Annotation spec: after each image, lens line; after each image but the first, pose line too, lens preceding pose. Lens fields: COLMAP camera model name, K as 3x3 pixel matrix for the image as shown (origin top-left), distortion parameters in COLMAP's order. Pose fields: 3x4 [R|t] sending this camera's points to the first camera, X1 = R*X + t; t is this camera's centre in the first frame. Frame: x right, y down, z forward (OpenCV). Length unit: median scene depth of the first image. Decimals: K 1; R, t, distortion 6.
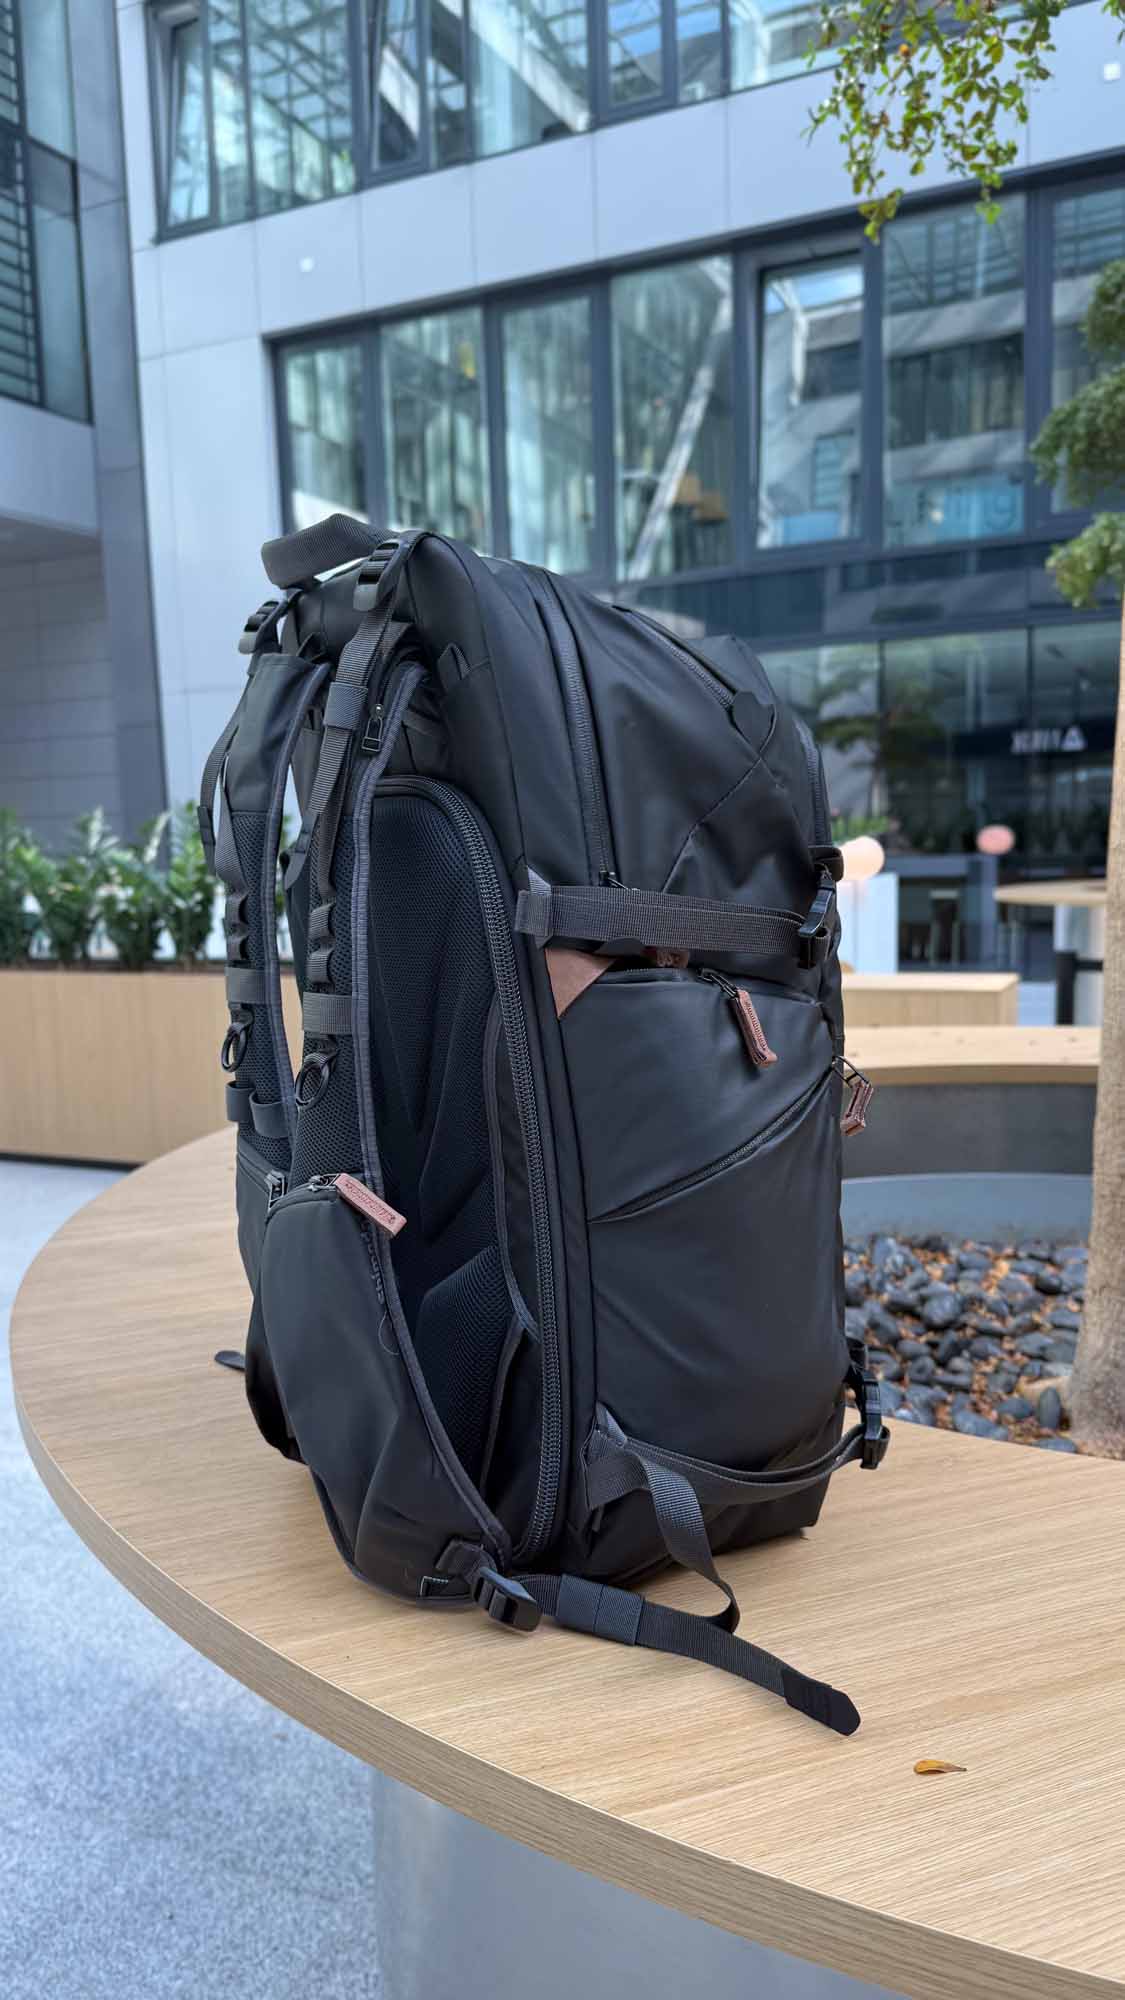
lens RADIAL K [[1436.0, 0, 562.5], [0, 1436.0, 1000.0], [0, 0, 1]] dist [0.032788, -0.066279]
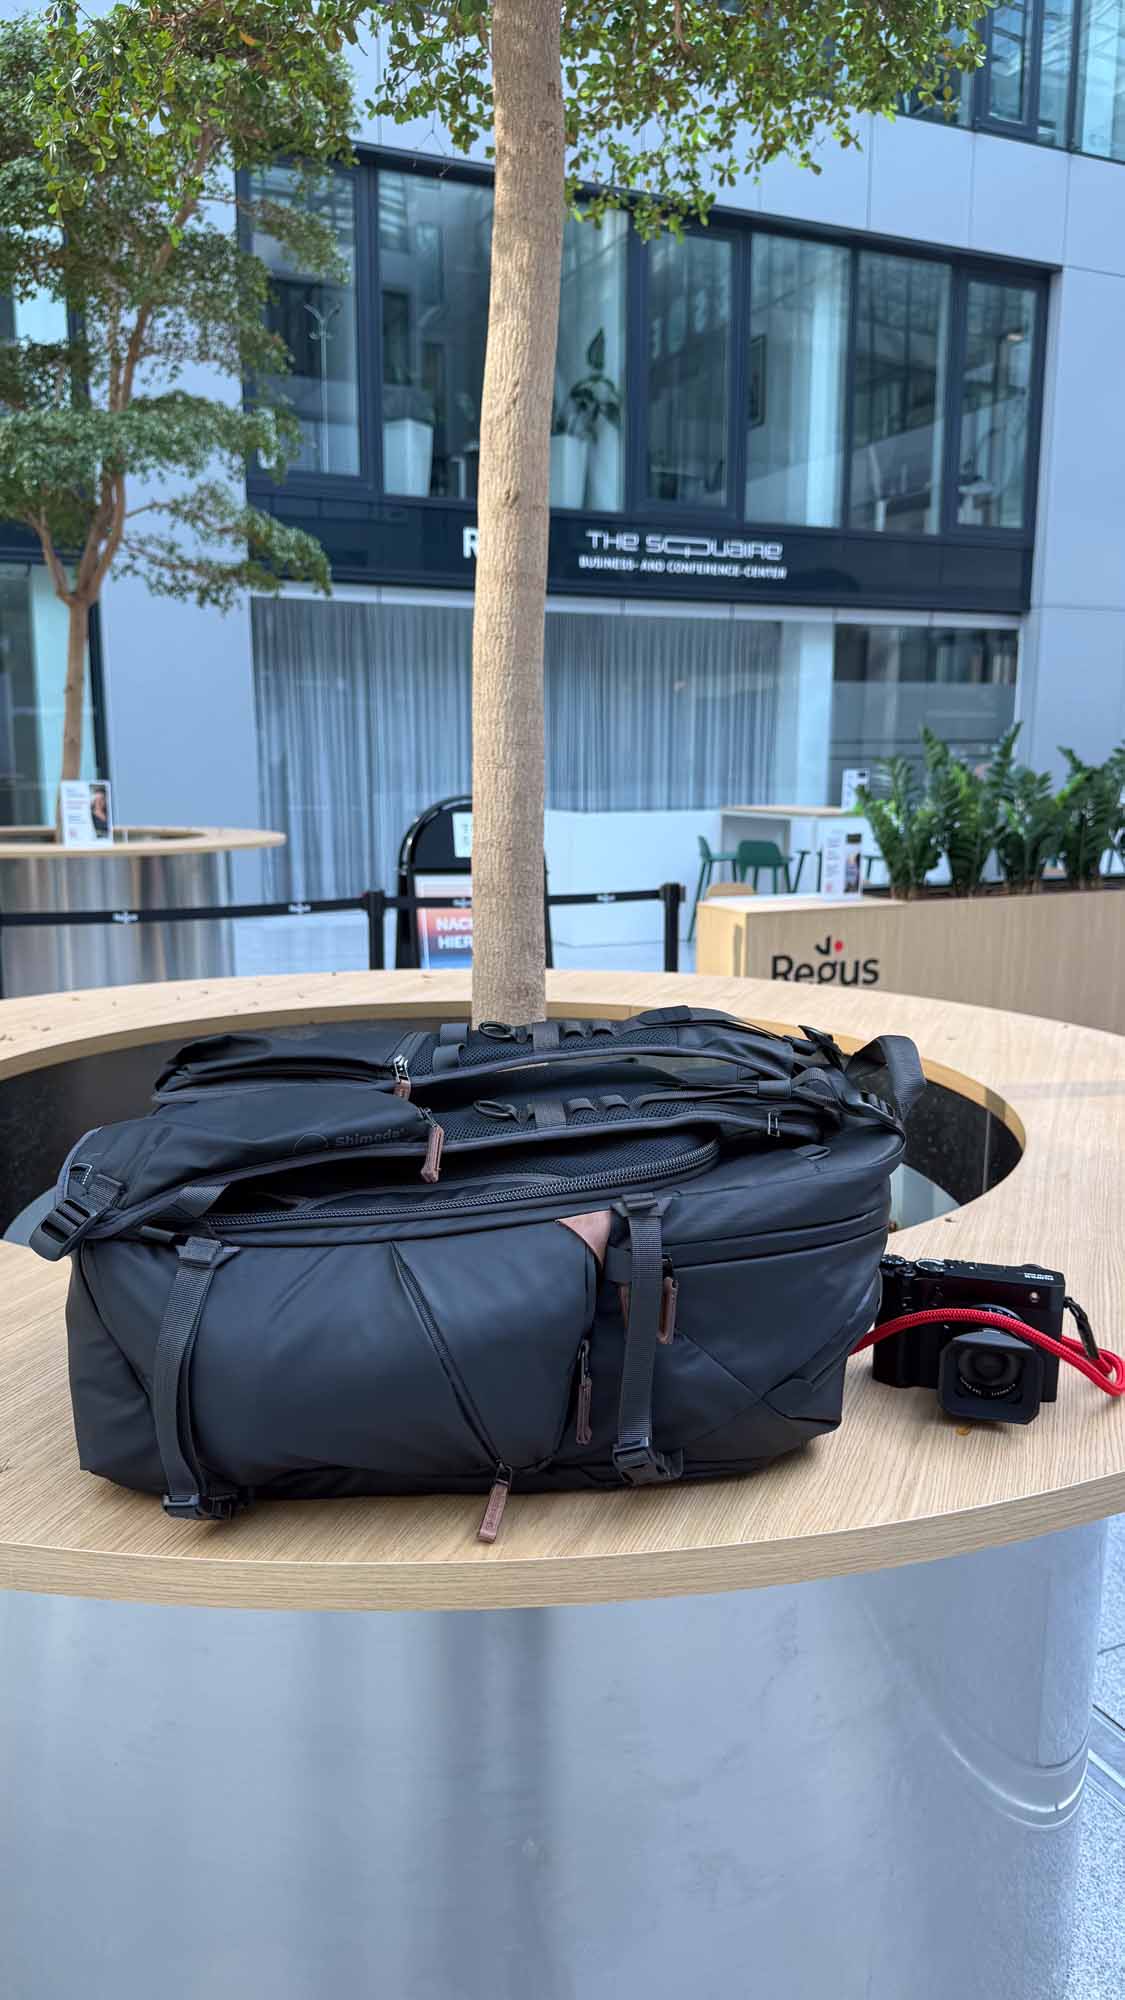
lens RADIAL K [[1433.1, 0, 559.9], [0, 1433.1, 1005.8], [0, 0, 1]] dist [0.041916, -0.069141]
pose [[0.640816, -0.103649, 0.760665, -0.135897], [0.068755, 0.994611, 0.077605, -0.013038], [-0.764609, 0.002569, 0.644489, 0.029674]]
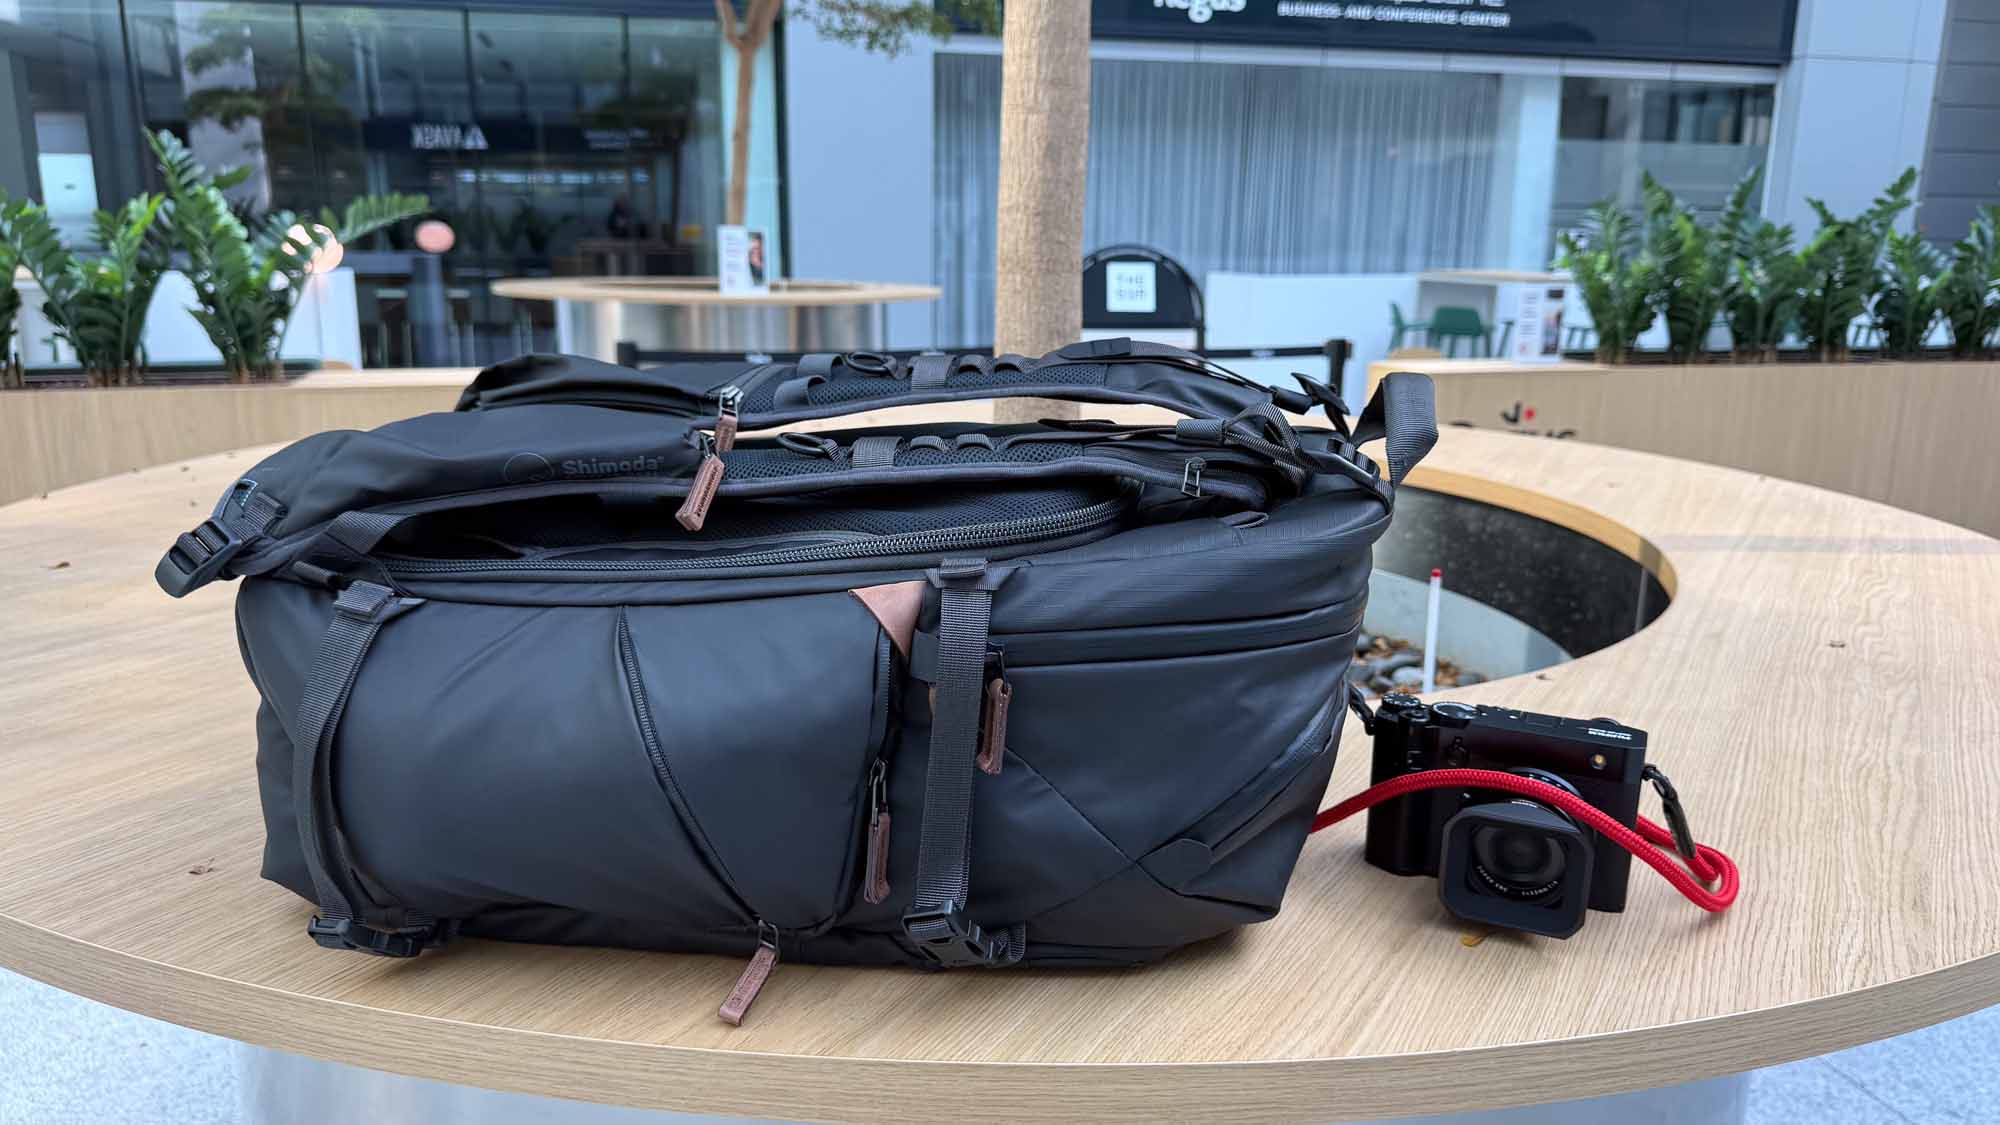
lens RADIAL K [[1436.0, 0, 991.5], [0, 1436.0, 566.8], [0, 0, 1]] dist [0.032788, -0.066279]
pose [[0.769774, -0.110121, 0.628746, -0.080369], [0.041473, 0.991554, 0.122888, 0.007551], [-0.636968, -0.068520, 0.767839, 0.039310]]
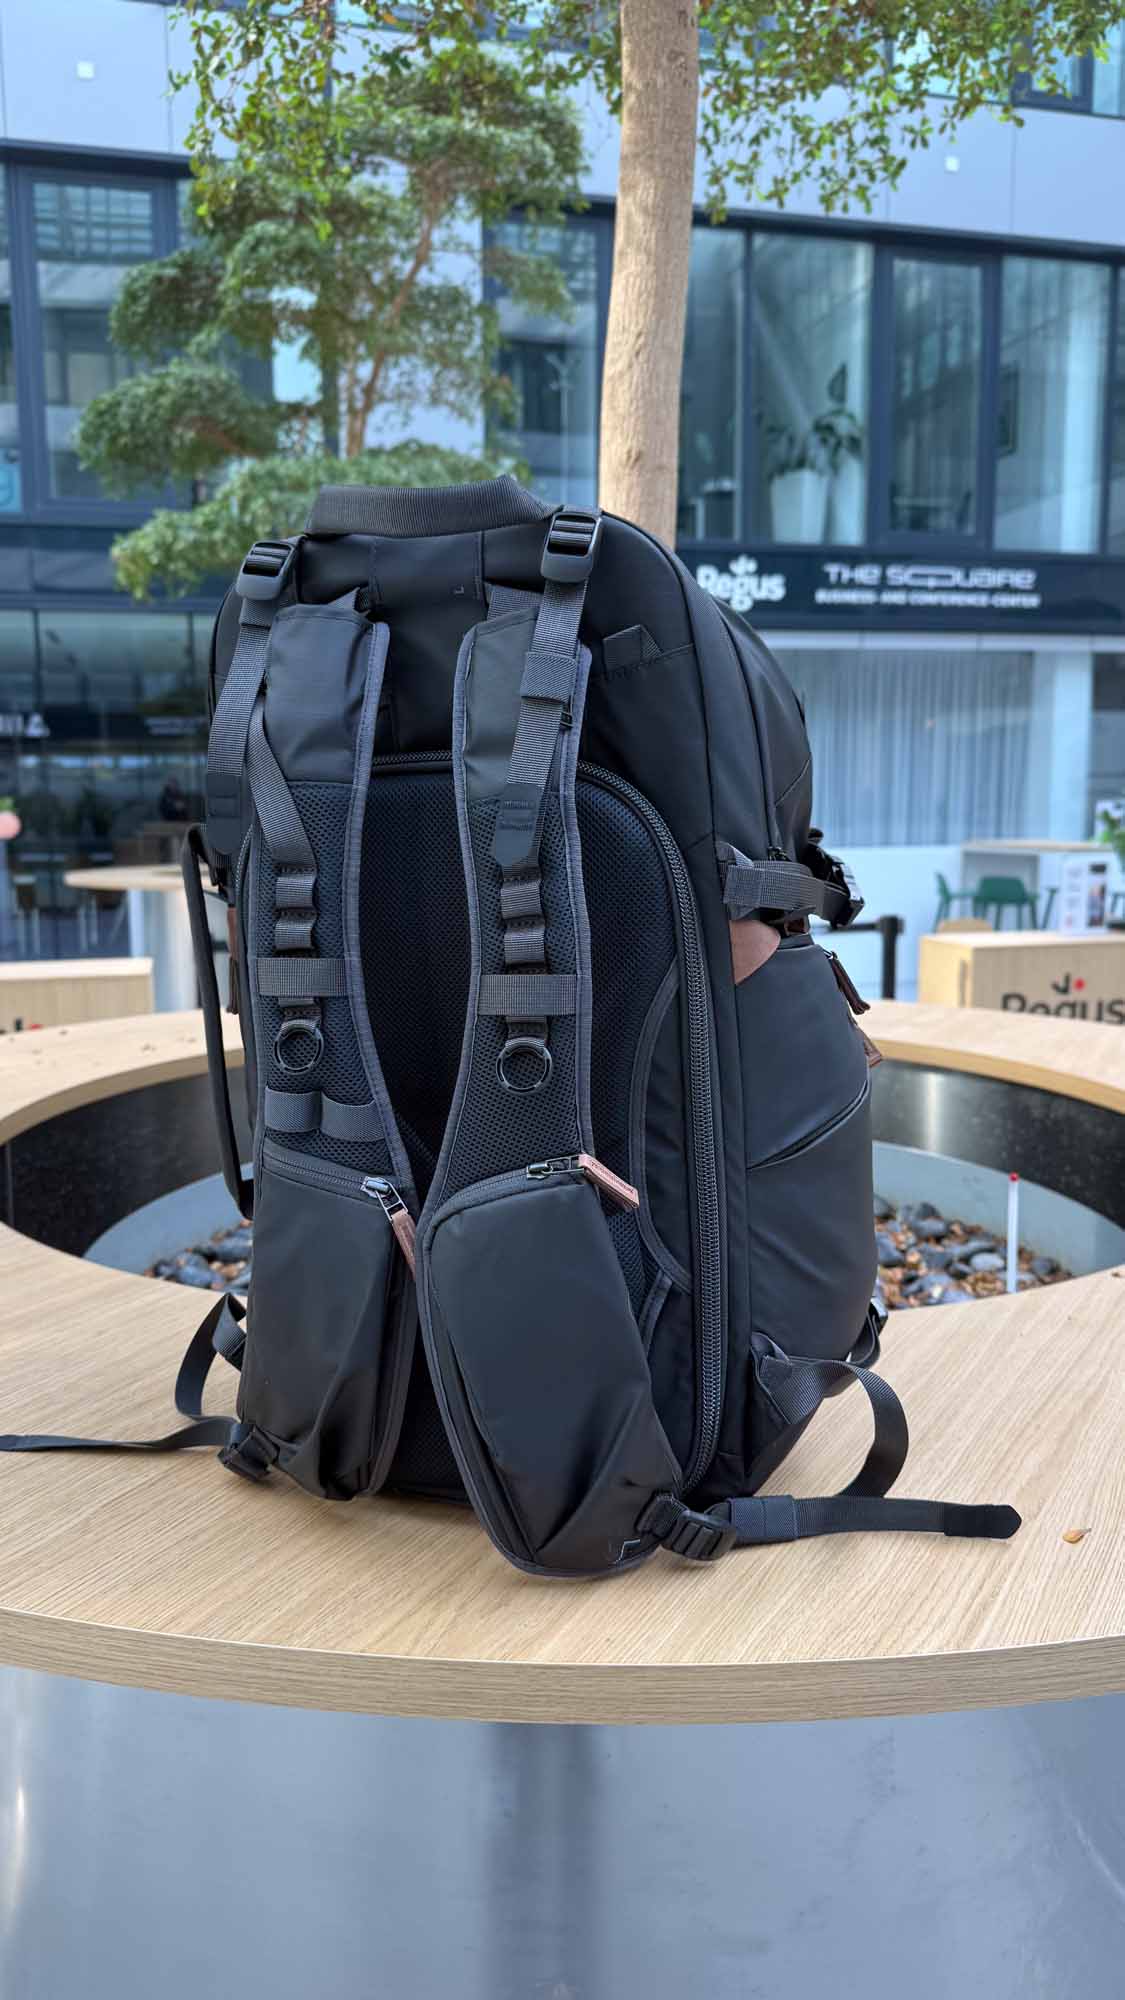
lens RADIAL K [[1437.1, 0, 553.1], [0, 1437.1, 999.0], [0, 0, 1]] dist [0.011232, -0.024697]
pose [[0.764406, -0.066492, 0.641297, -0.096821], [0.060811, 0.997669, 0.030957, -0.002142], [-0.641860, 0.015334, 0.766668, 0.031802]]
